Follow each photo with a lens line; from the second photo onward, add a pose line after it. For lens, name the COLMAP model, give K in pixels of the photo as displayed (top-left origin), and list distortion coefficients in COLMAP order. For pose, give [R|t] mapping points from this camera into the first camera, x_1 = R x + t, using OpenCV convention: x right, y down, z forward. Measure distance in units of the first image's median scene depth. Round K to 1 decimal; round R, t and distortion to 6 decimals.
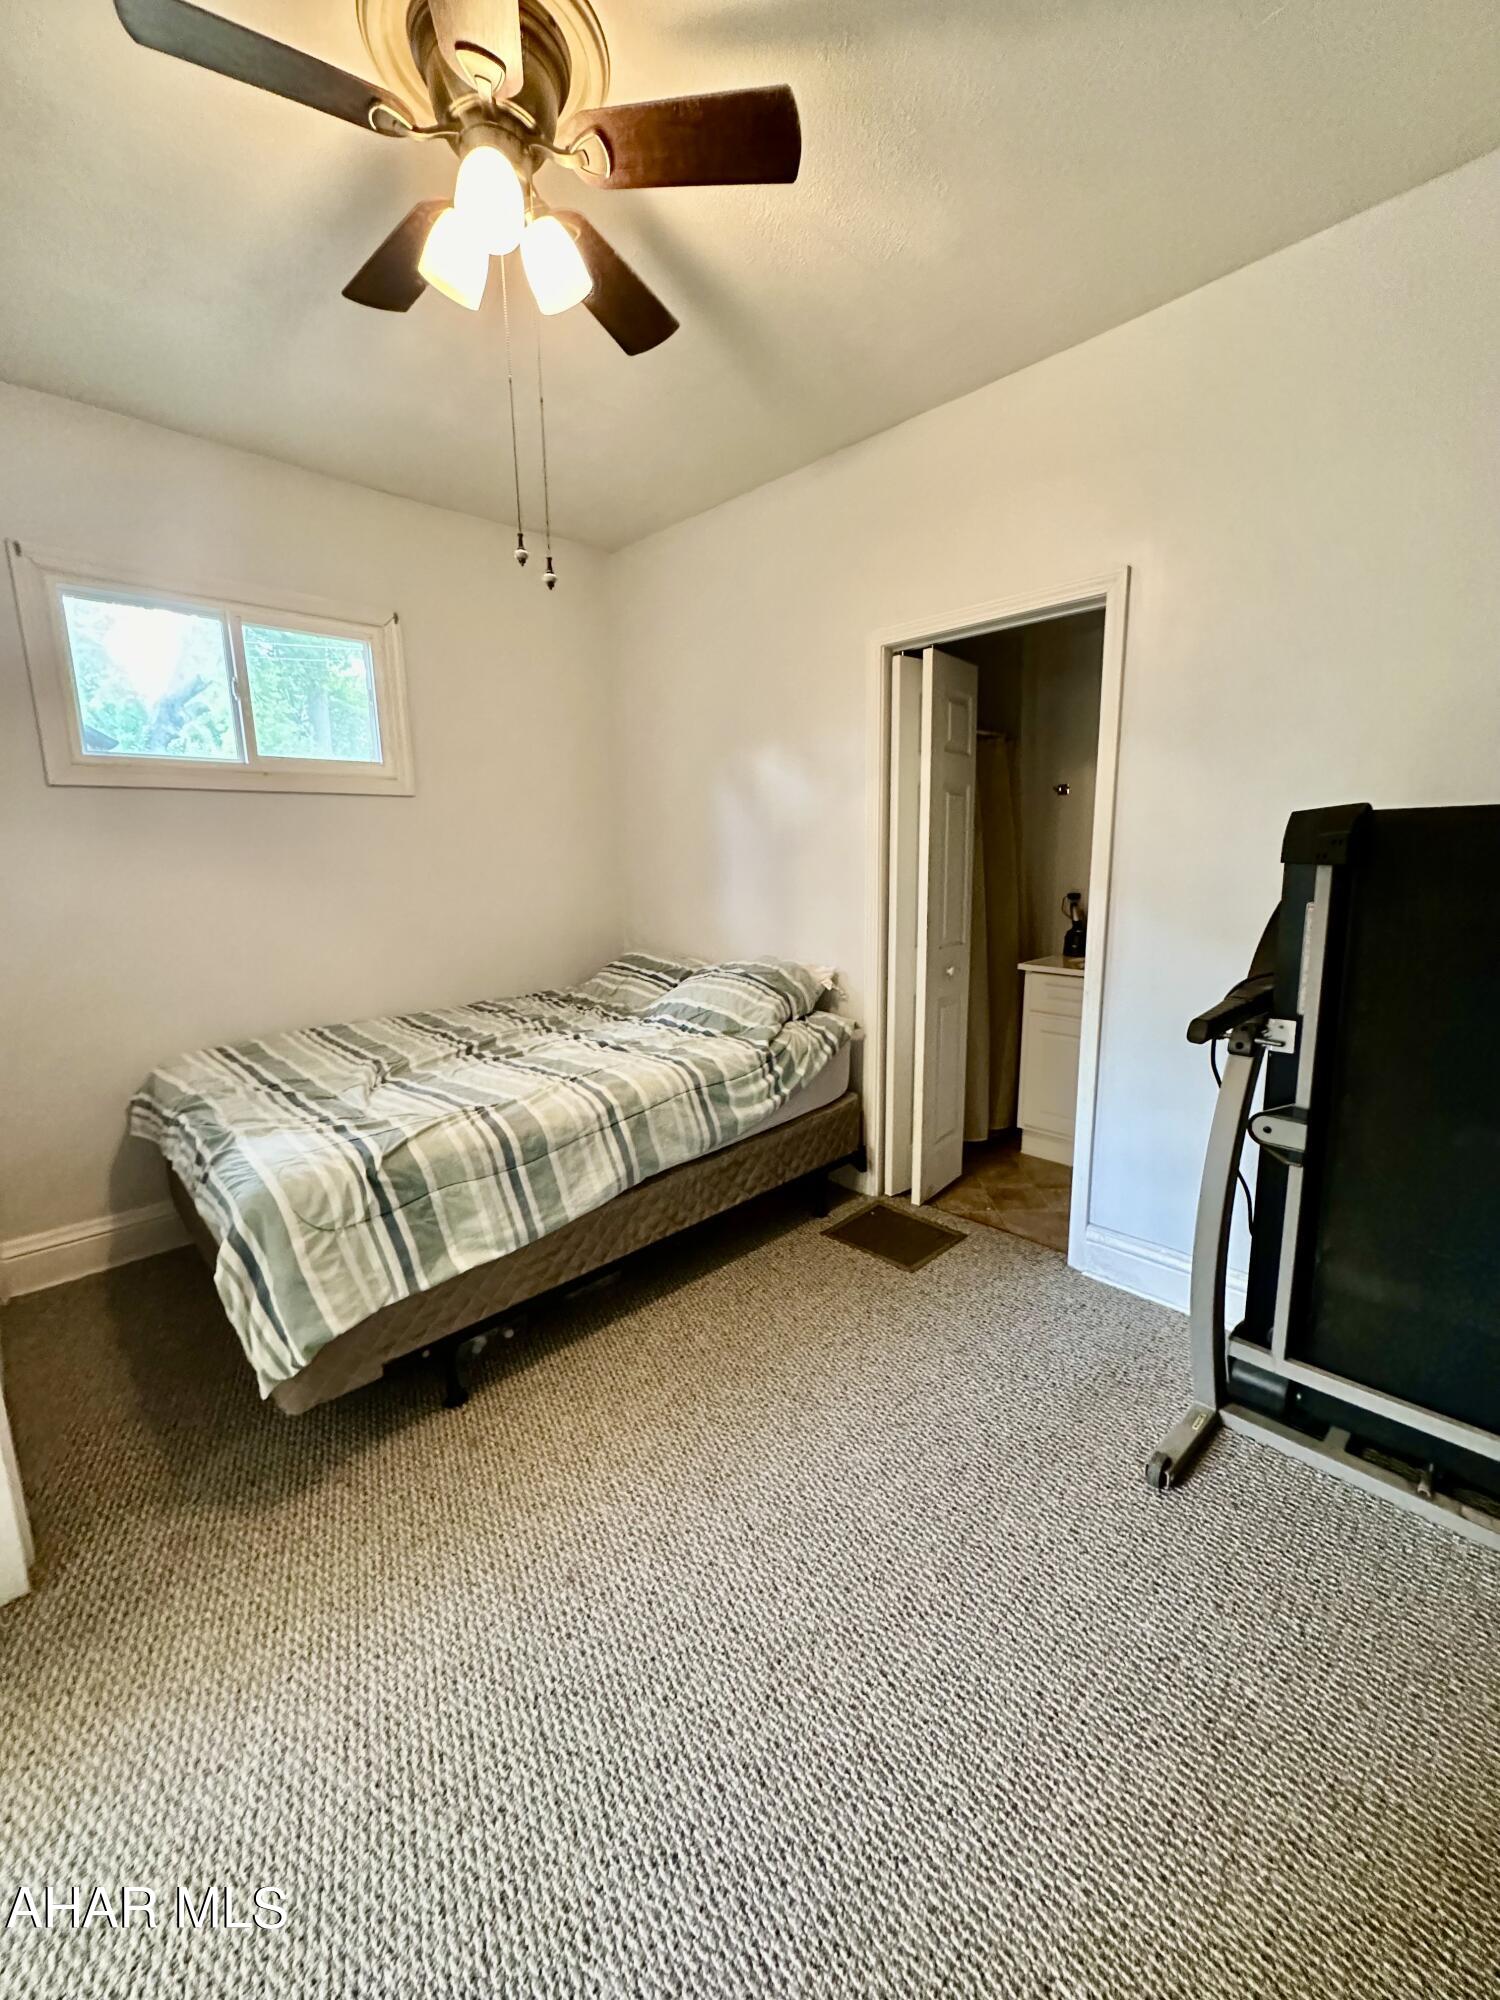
lens RADIAL K [[799.3, 0, 750.7], [0, 799.3, 997.4], [0, 0, 1]] dist [-0.003763, 0.000944]
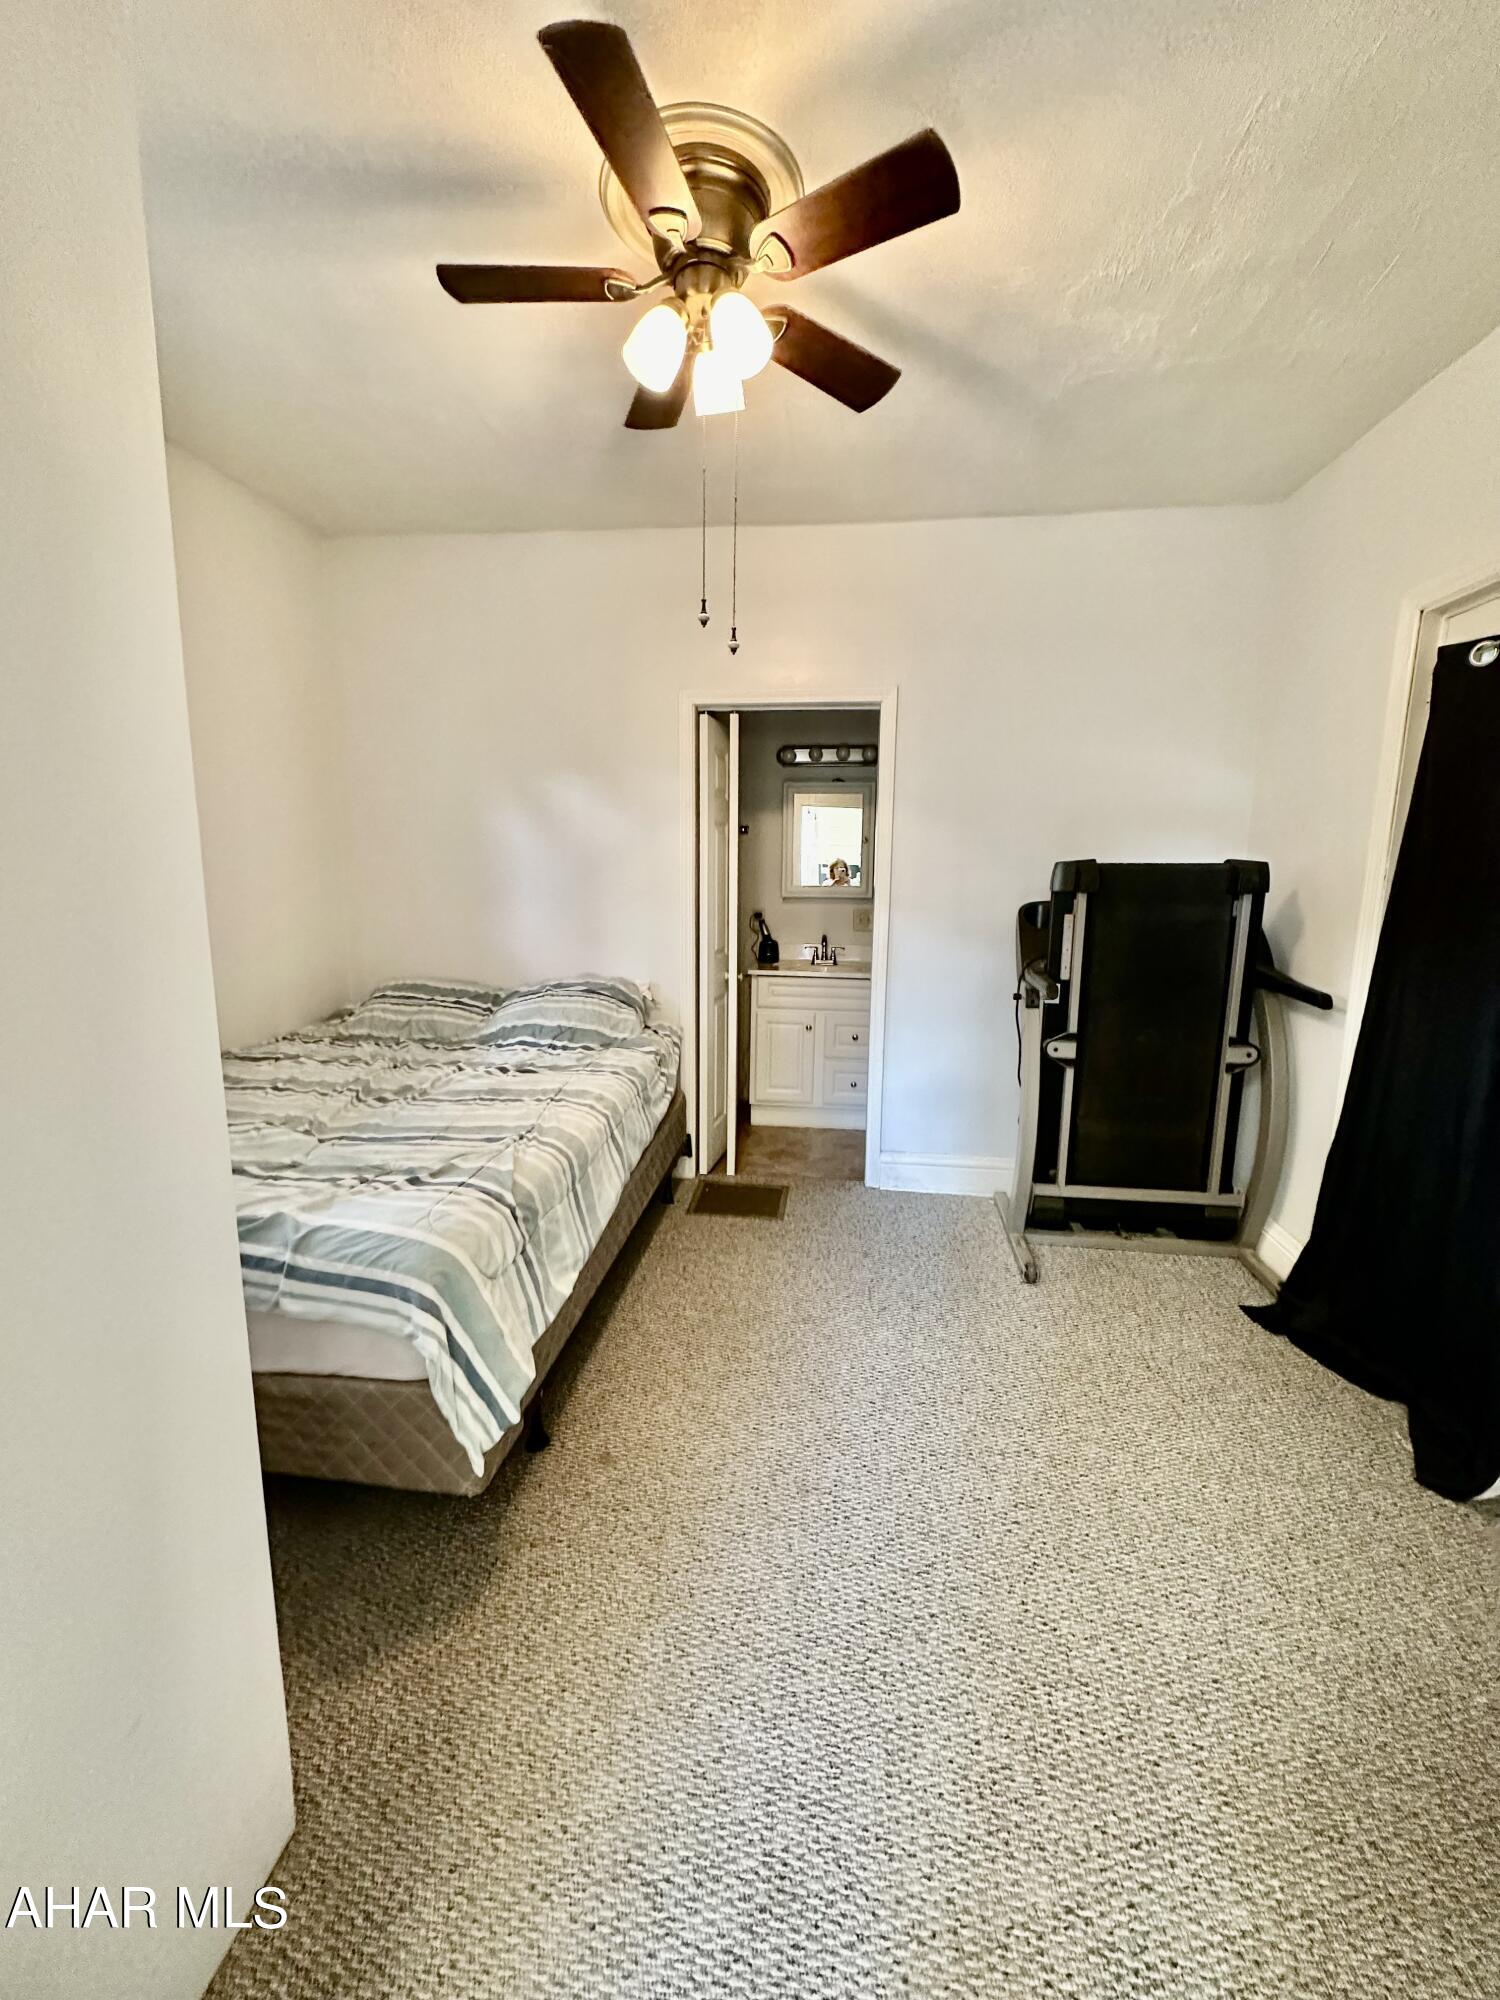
lens RADIAL K [[799.3, 0, 747.7], [0, 799.3, 997.1], [0, 0, 1]] dist [-0.003763, 0.000944]
pose [[0.778761, -0.073971, 0.622945, -0.655600], [0.092826, 0.995680, 0.002186, -0.004870], [-0.620415, 0.056123, 0.782263, 0.059924]]
